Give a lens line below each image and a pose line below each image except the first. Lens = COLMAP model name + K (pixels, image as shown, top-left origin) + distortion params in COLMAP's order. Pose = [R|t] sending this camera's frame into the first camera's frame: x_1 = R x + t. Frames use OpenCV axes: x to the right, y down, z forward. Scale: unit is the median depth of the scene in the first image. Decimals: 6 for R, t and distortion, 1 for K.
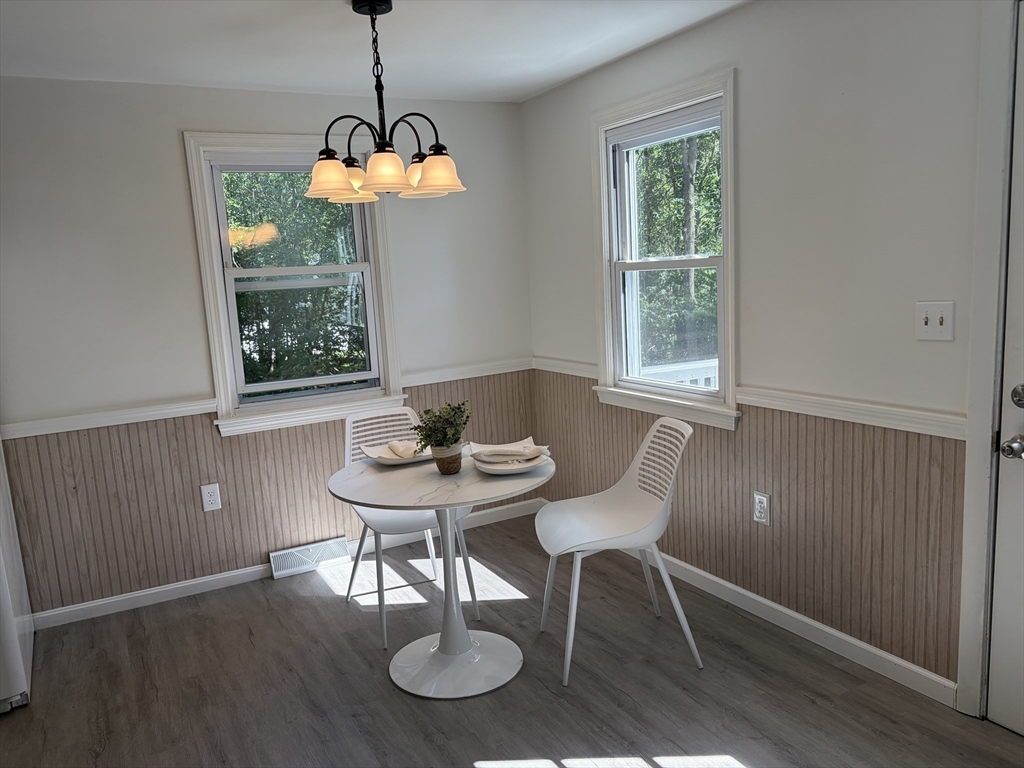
lens RADIAL K [[778.2, 0, 495.3], [0, 778.2, 395.9], [0, 0, 1]] dist [0.056232, -0.065518]
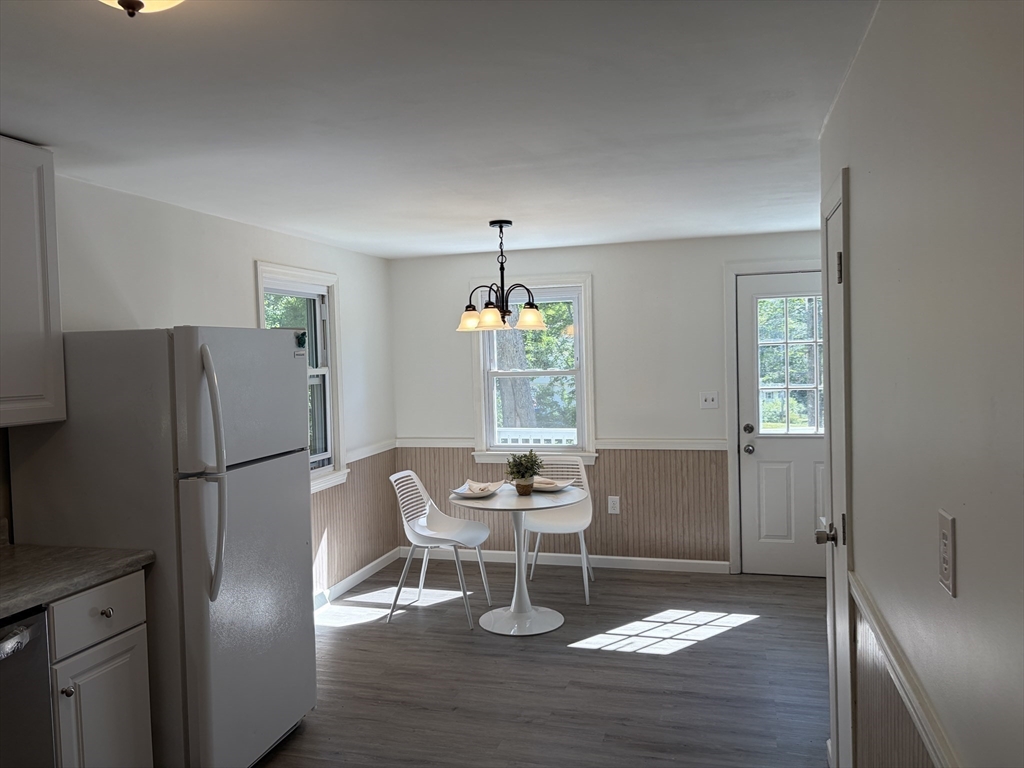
lens RADIAL K [[778.2, 0, 515.1], [0, 778.2, 385.8], [0, 0, 1]] dist [0.056232, -0.065518]
pose [[0.697894, 0.009359, 0.716140, -1.013357], [0.103570, 0.988085, -0.113845, 0.045246], [-0.708673, 0.153622, 0.688609, -0.121931]]
